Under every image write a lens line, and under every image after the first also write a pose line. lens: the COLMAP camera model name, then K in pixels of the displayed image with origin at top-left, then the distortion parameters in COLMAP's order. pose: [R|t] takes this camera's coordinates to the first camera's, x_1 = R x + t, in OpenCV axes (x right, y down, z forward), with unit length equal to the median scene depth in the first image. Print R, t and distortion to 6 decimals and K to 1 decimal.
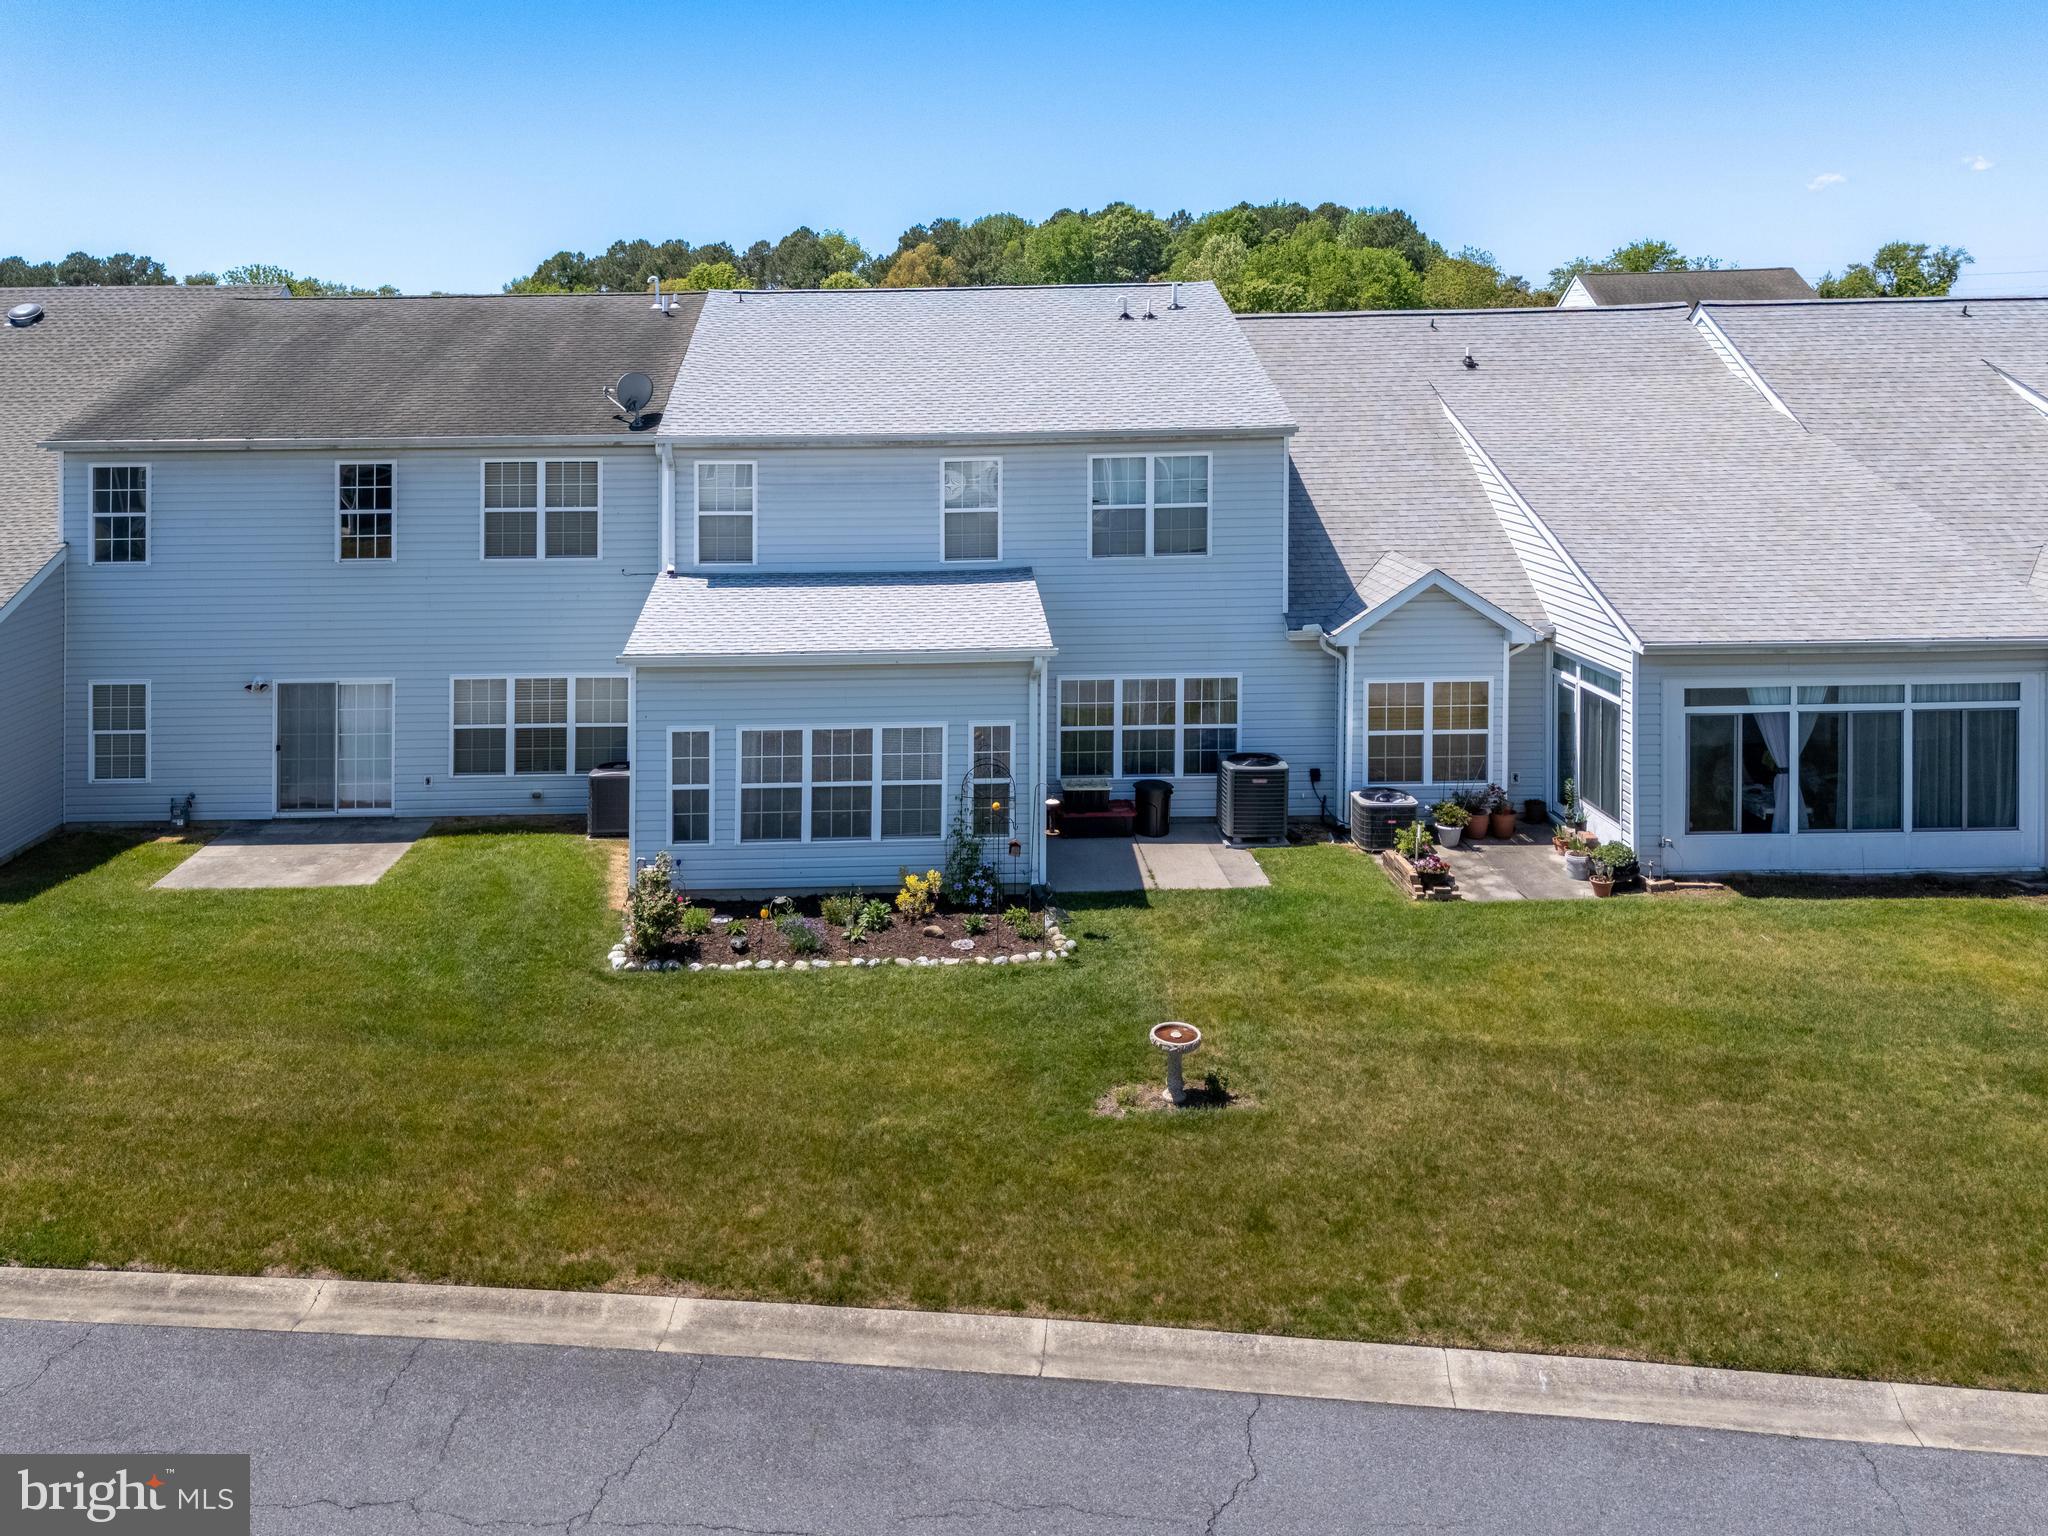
lens RADIAL K [[1492.7, 0, 1022.1], [0, 1492.7, 710.4], [0, 0, 1]] dist [0.028415, -0.000973]
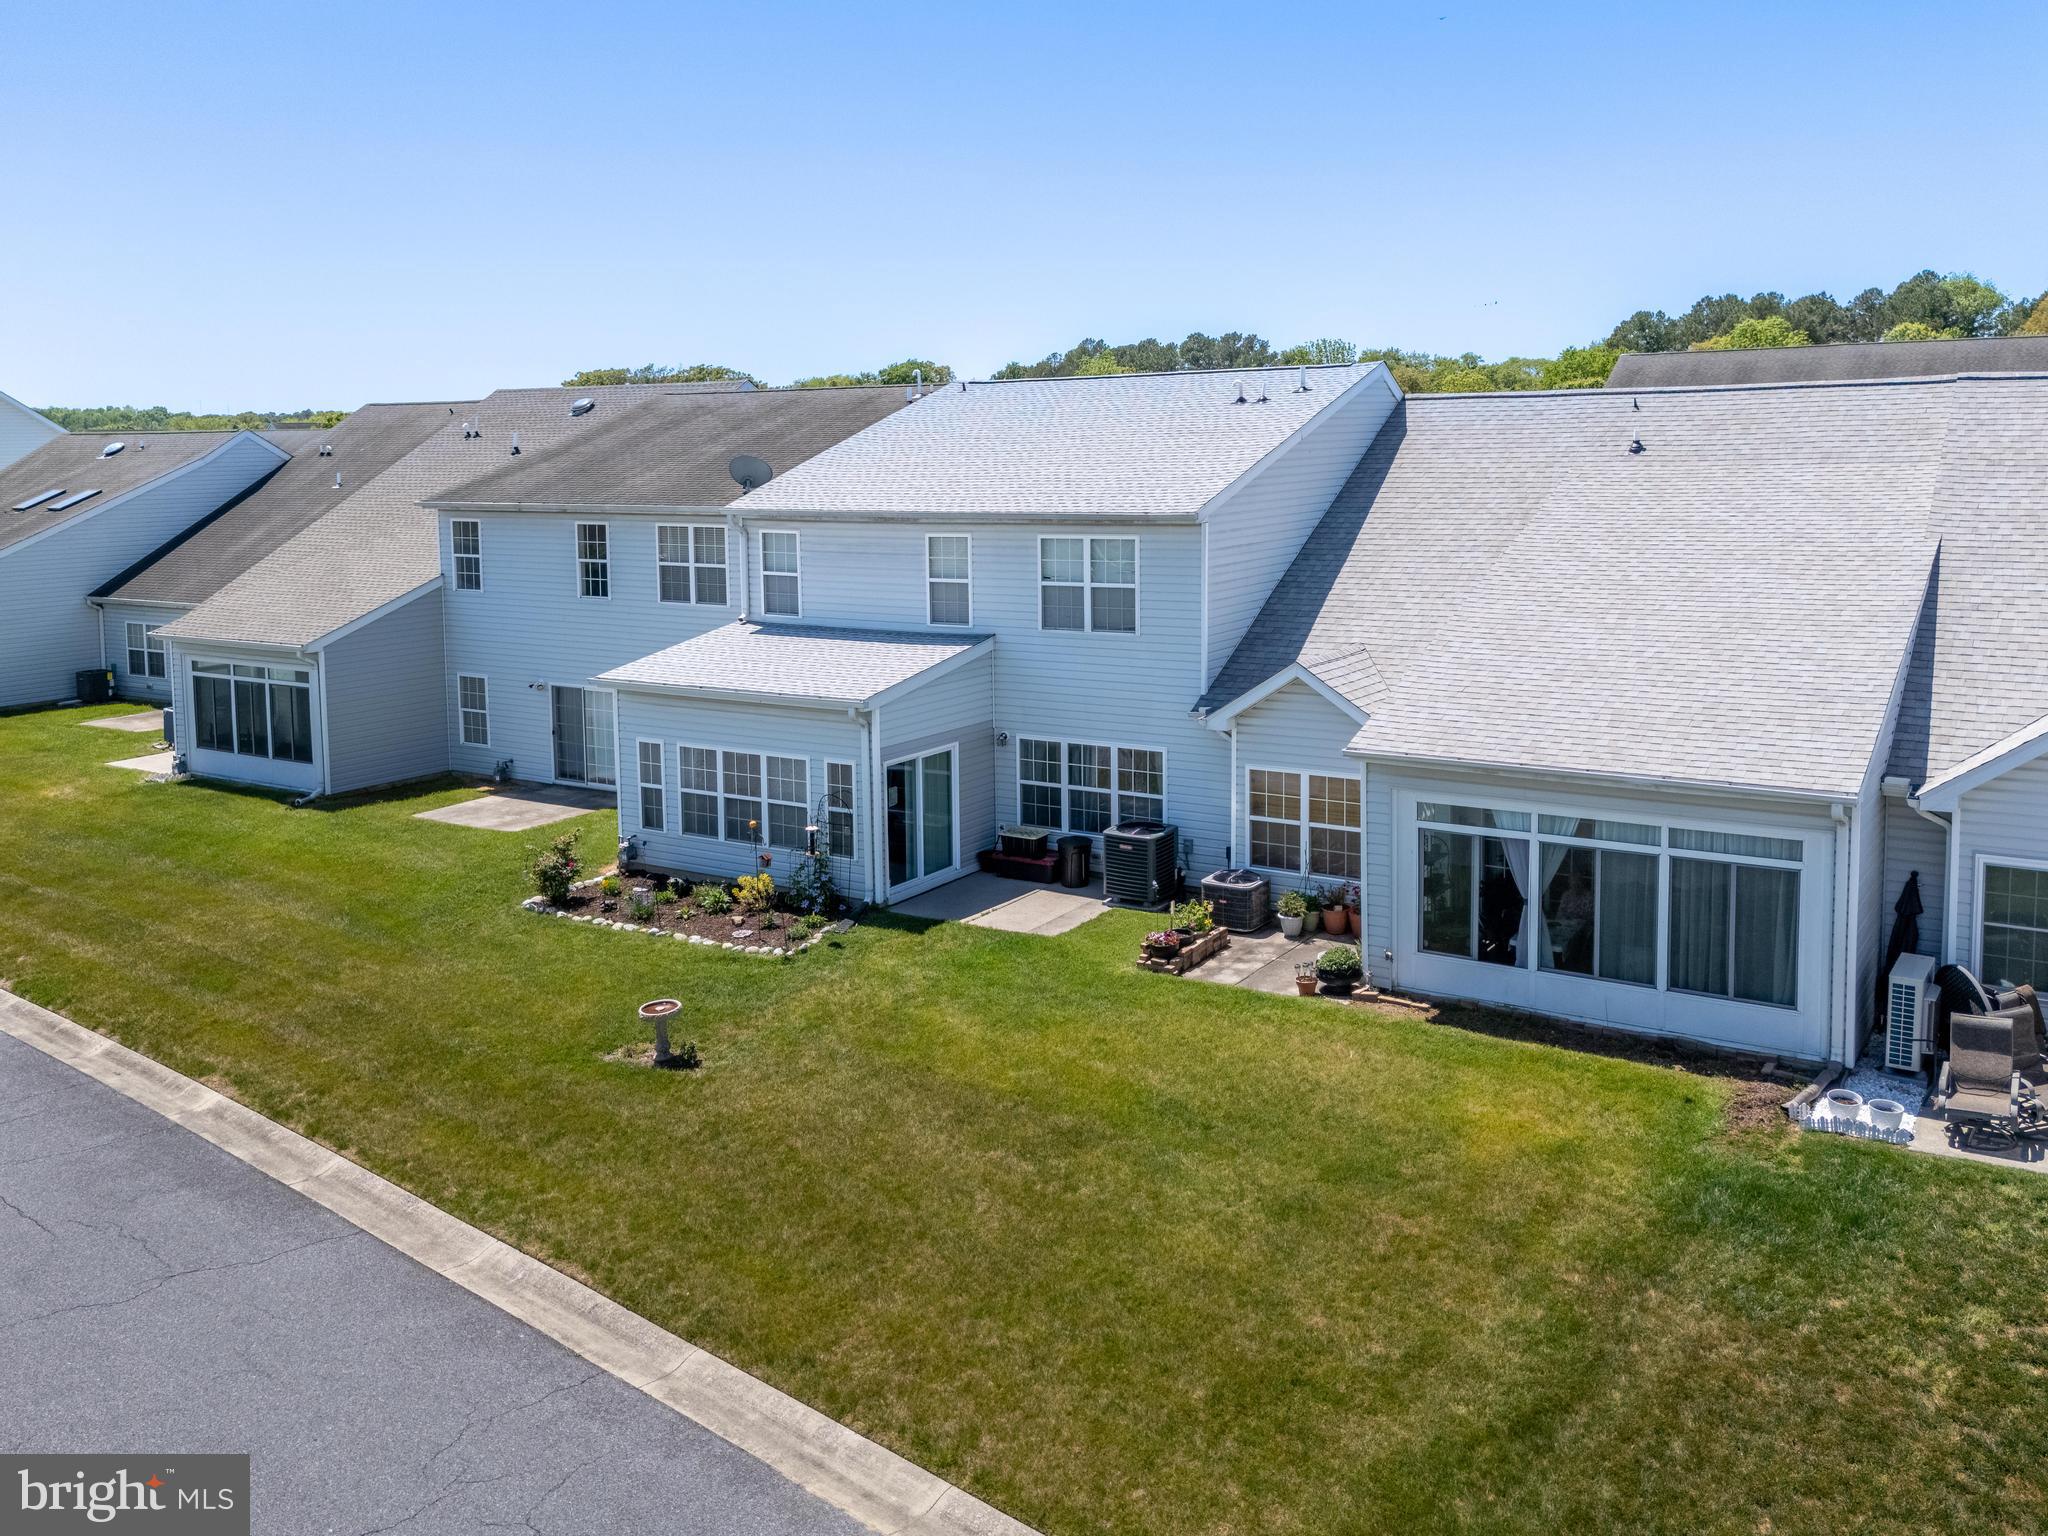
lens RADIAL K [[1445.1, 0, 1128.4], [0, 1445.1, 882.7], [0, 0, 1]] dist [0.041472, 0.003130]
pose [[0.872554, 0.143422, -0.466990, 0.691721], [-0.107955, 0.988909, 0.102003, -0.036139], [0.476440, -0.038589, 0.878360, 0.087893]]
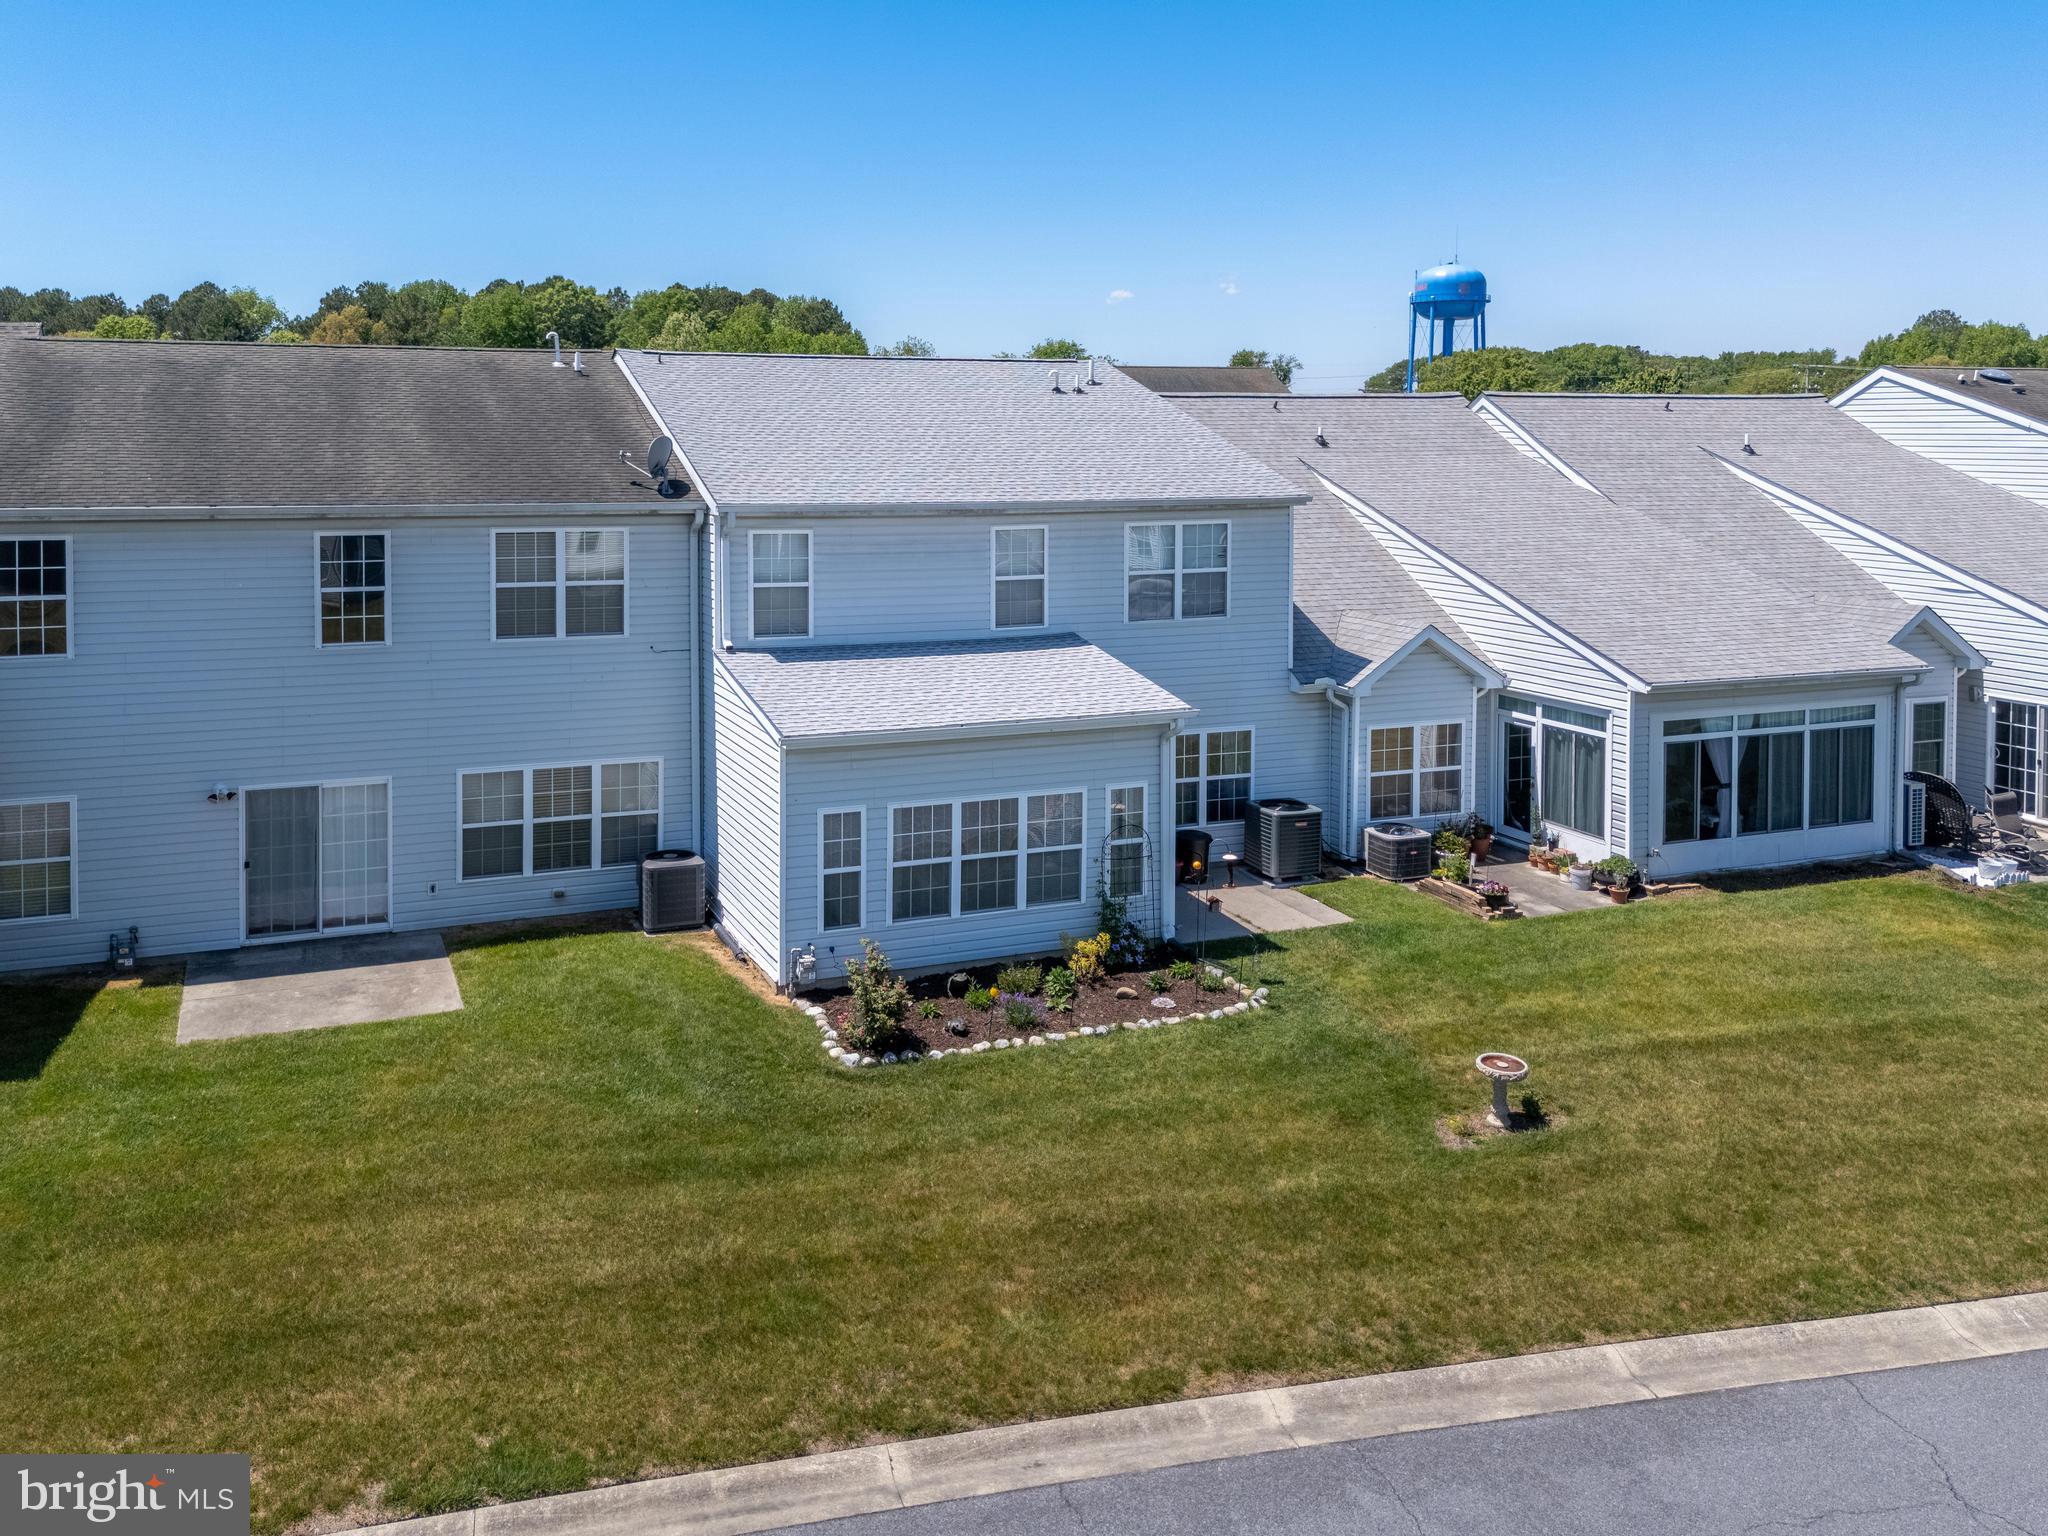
lens RADIAL K [[1403.4, 0, 1024.0], [0, 1403.4, 768.0], [0, 0, 1]] dist [0.028021, -0.004327]
pose [[0.948485, -0.056061, 0.311823, -0.365429], [0.055008, 0.998412, 0.012178, -0.017924], [-0.312011, 0.005603, 0.950062, 0.100602]]
